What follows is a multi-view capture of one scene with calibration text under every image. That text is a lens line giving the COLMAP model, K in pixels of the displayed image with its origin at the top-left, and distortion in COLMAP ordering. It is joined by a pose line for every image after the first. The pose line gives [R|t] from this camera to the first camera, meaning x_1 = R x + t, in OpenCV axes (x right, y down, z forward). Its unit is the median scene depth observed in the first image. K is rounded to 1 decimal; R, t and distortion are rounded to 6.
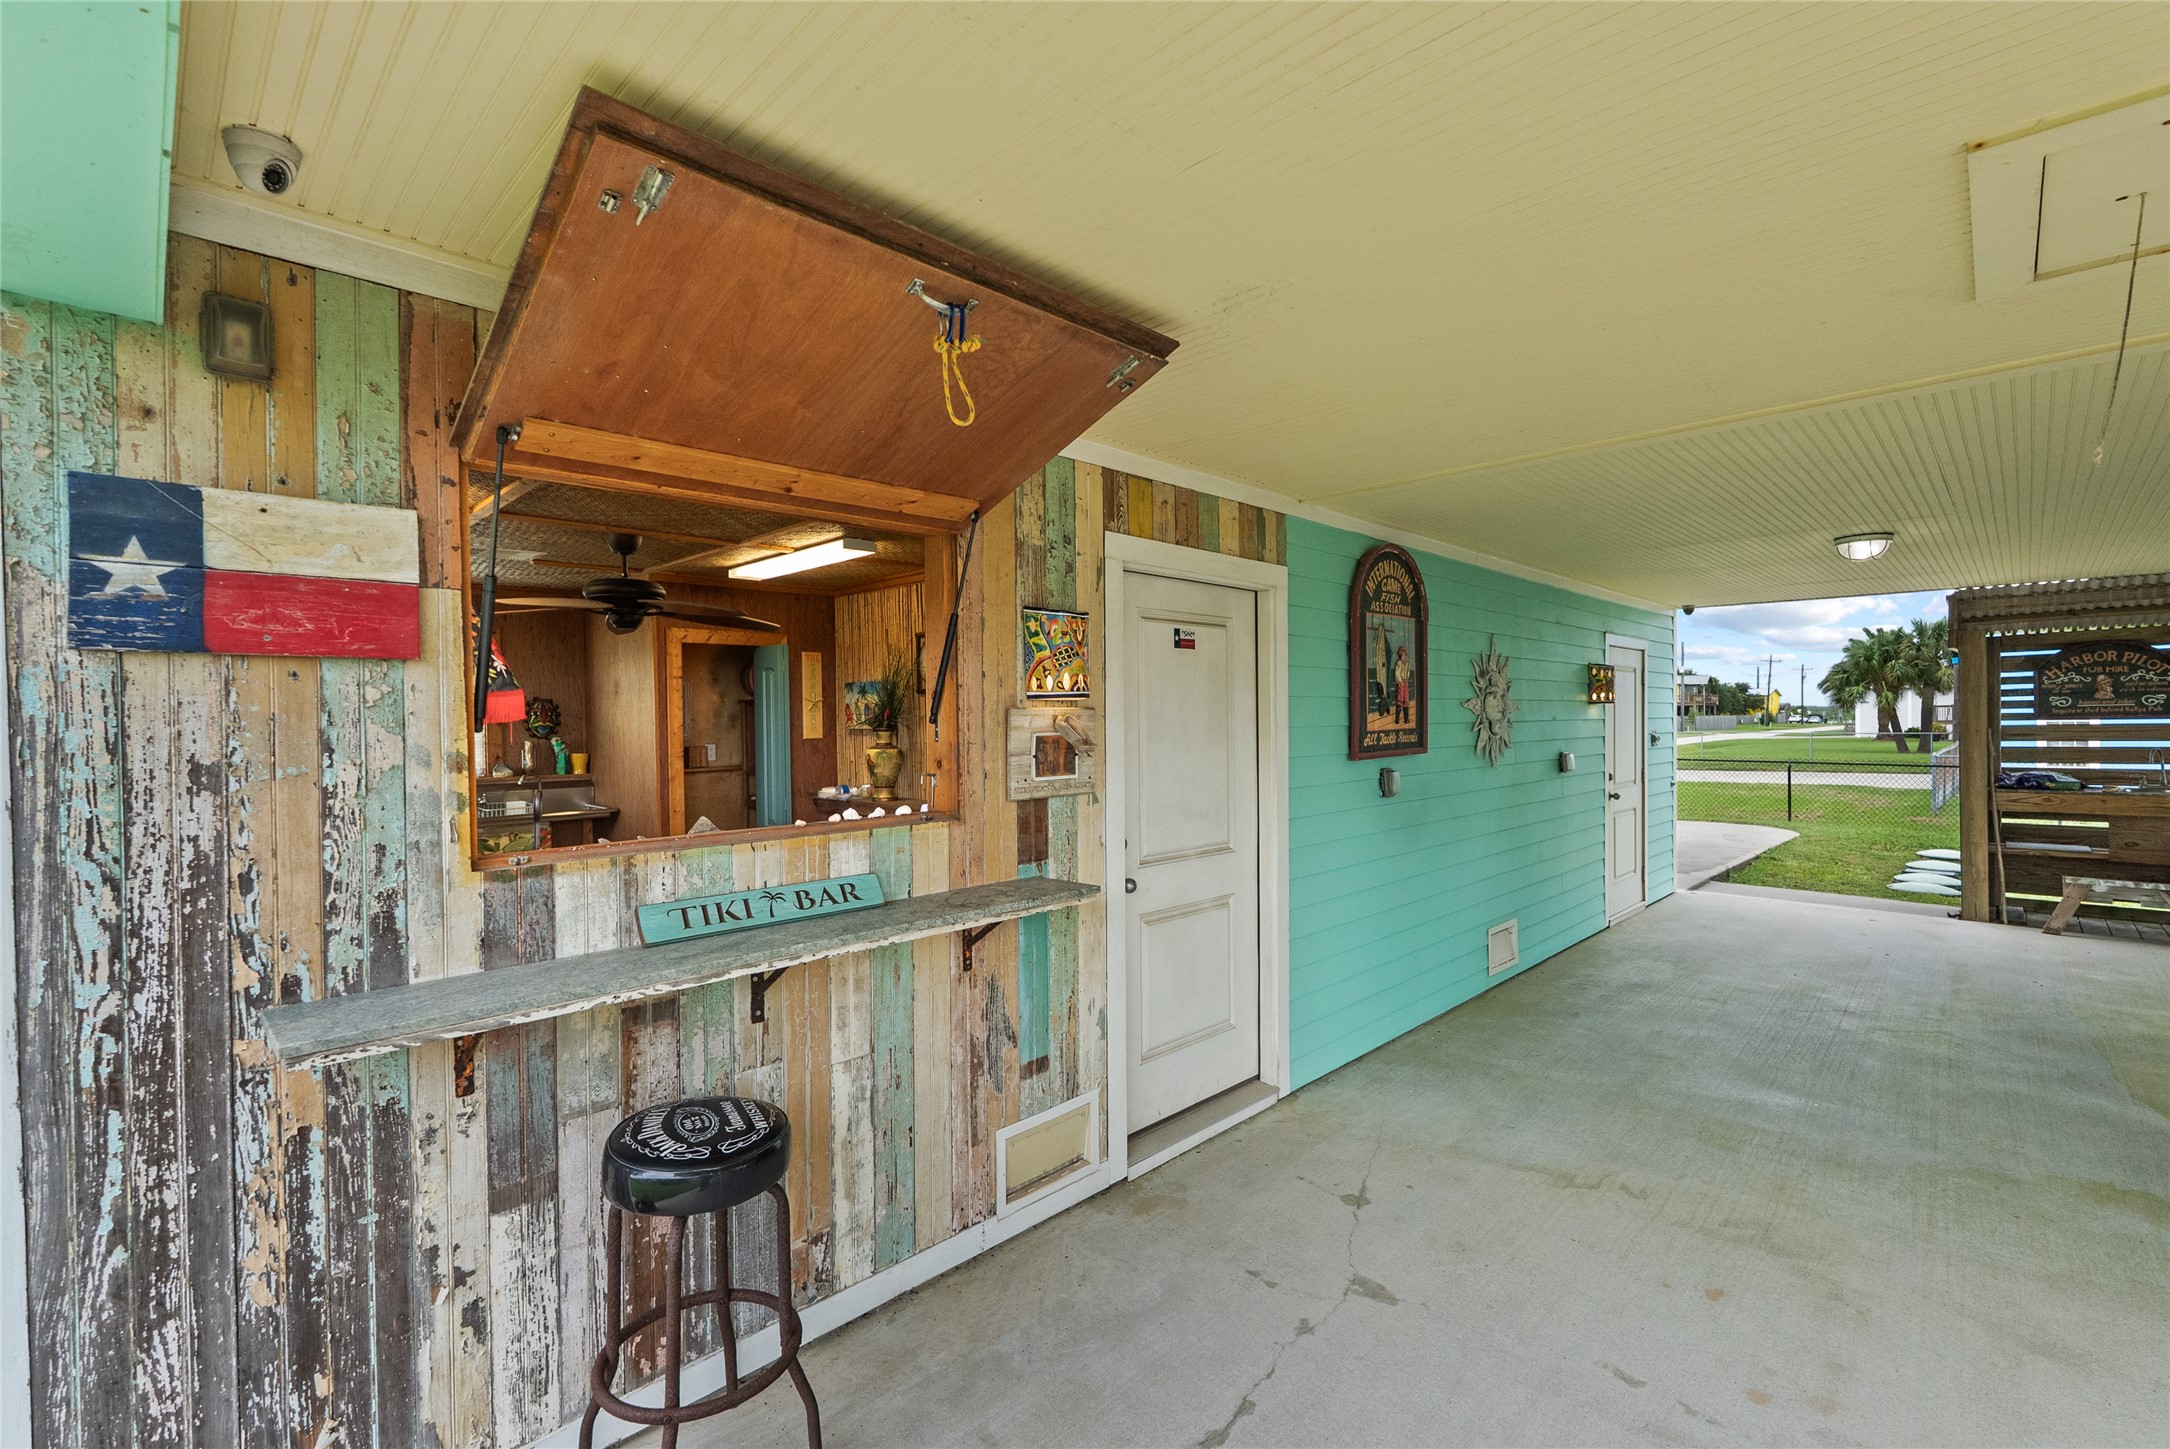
lens RADIAL K [[955.1, 0, 1090.7], [0, 955.1, 727.6], [0, 0, 1]] dist [-0.000737, 0.000381]
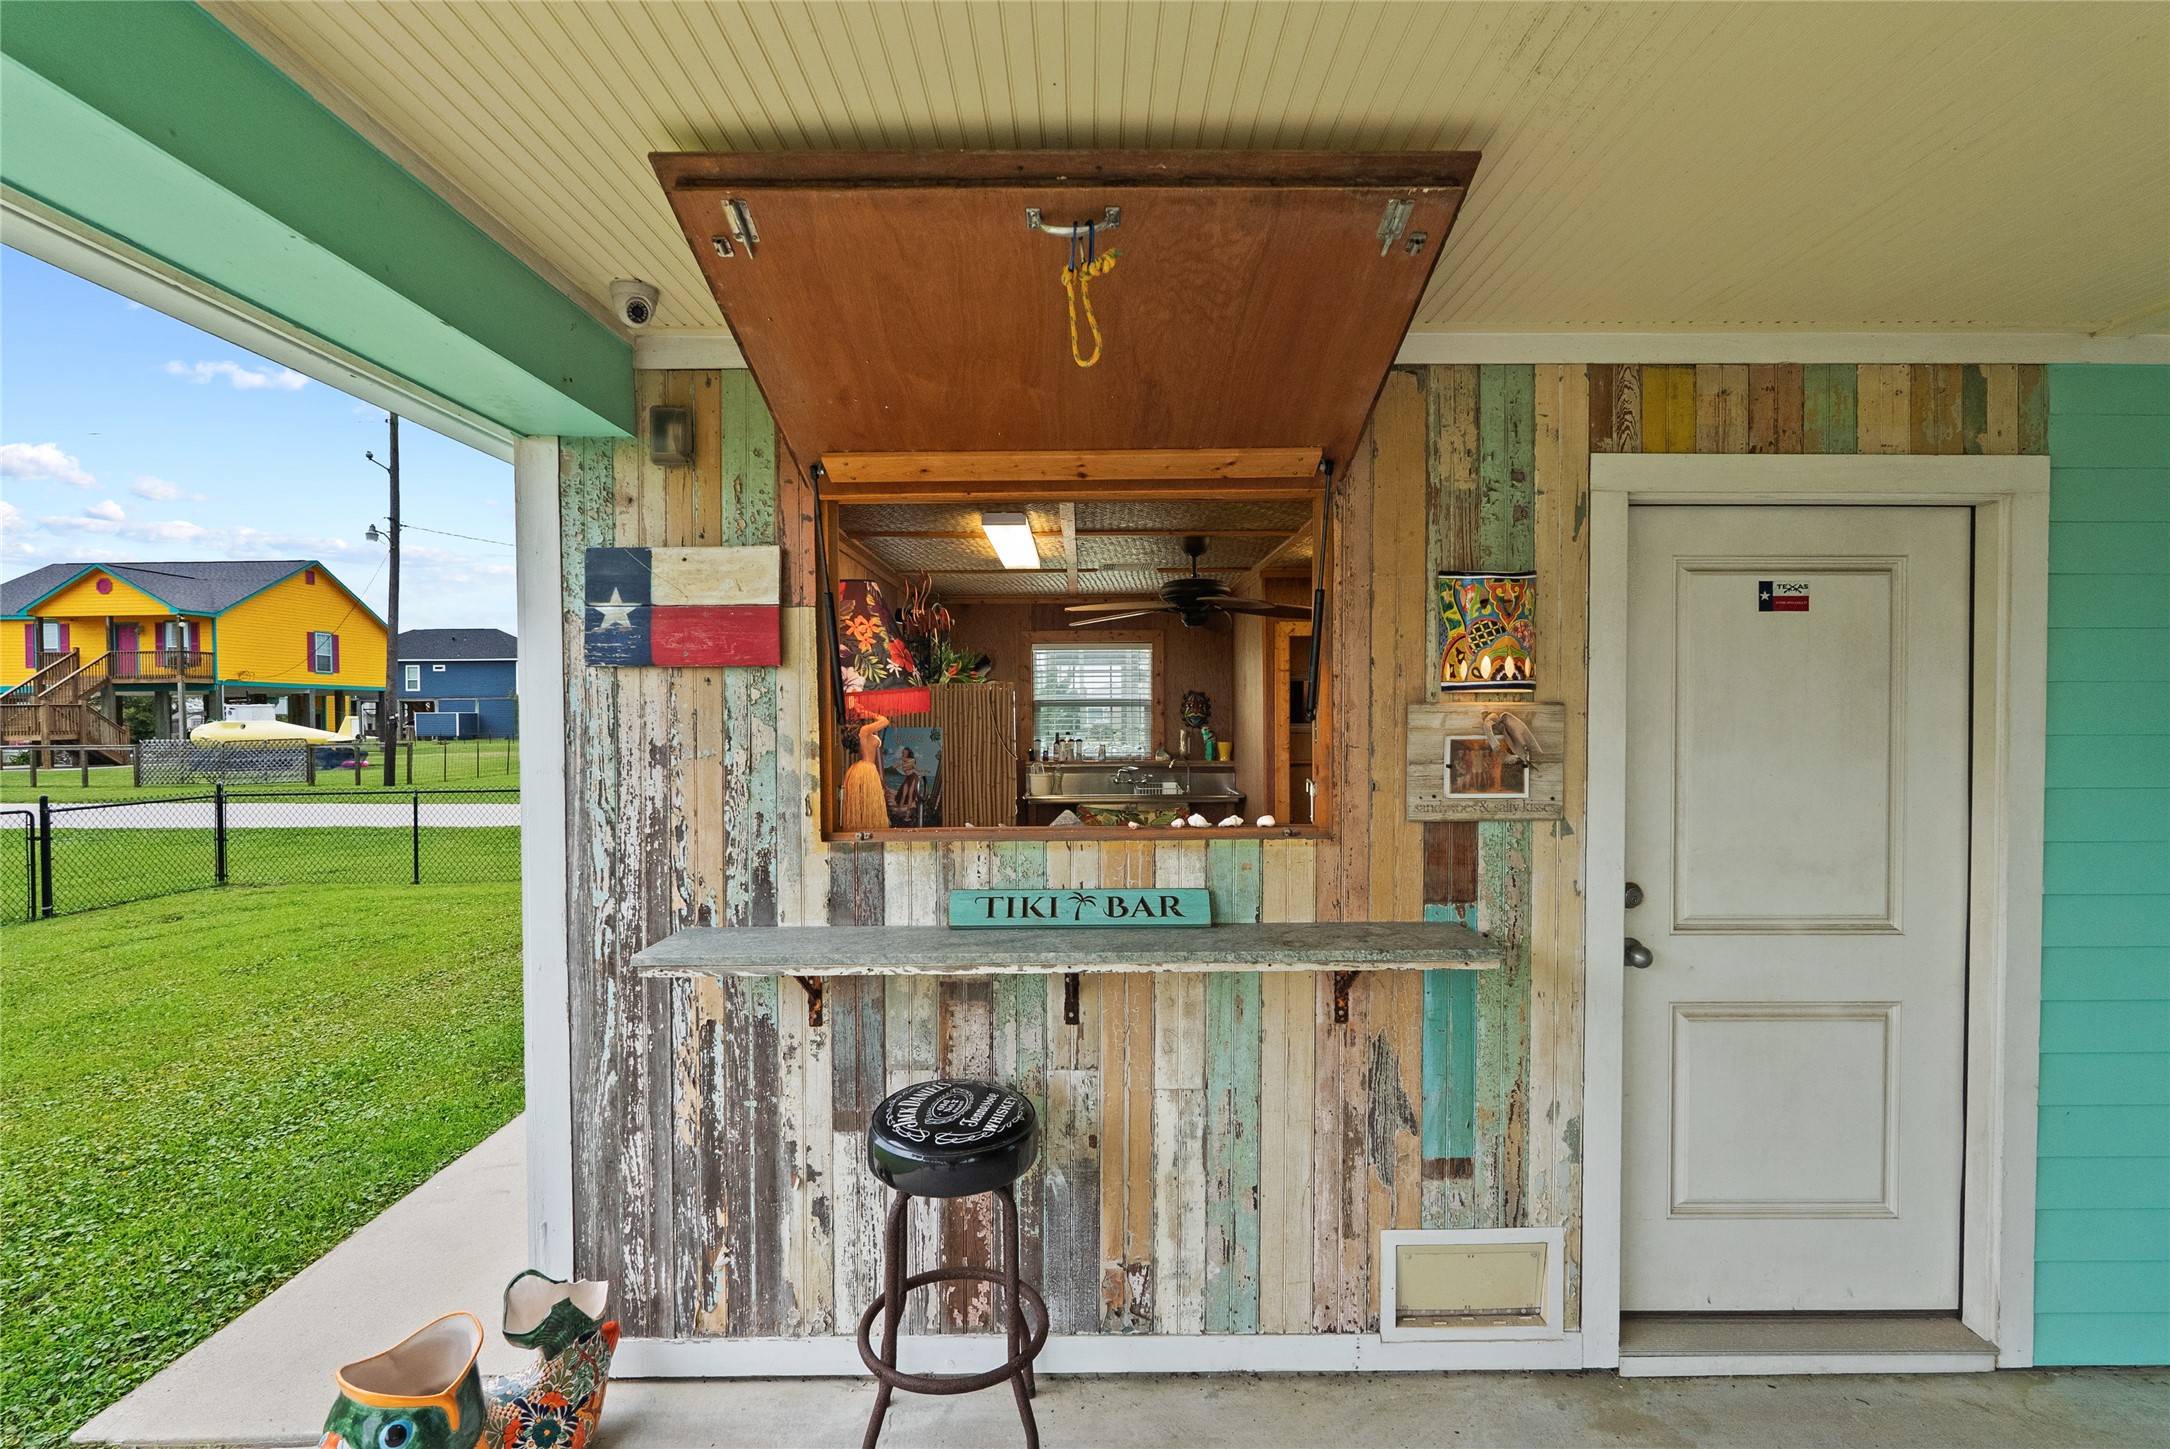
lens RADIAL K [[955.1, 0, 1090.7], [0, 955.1, 727.6], [0, 0, 1]] dist [-0.000737, 0.000381]
pose [[0.705124, 0.018813, -0.708834, 0.464737], [-0.011457, 0.999820, 0.015139, -0.015204], [0.708991, -0.002553, 0.705212, 0.418857]]
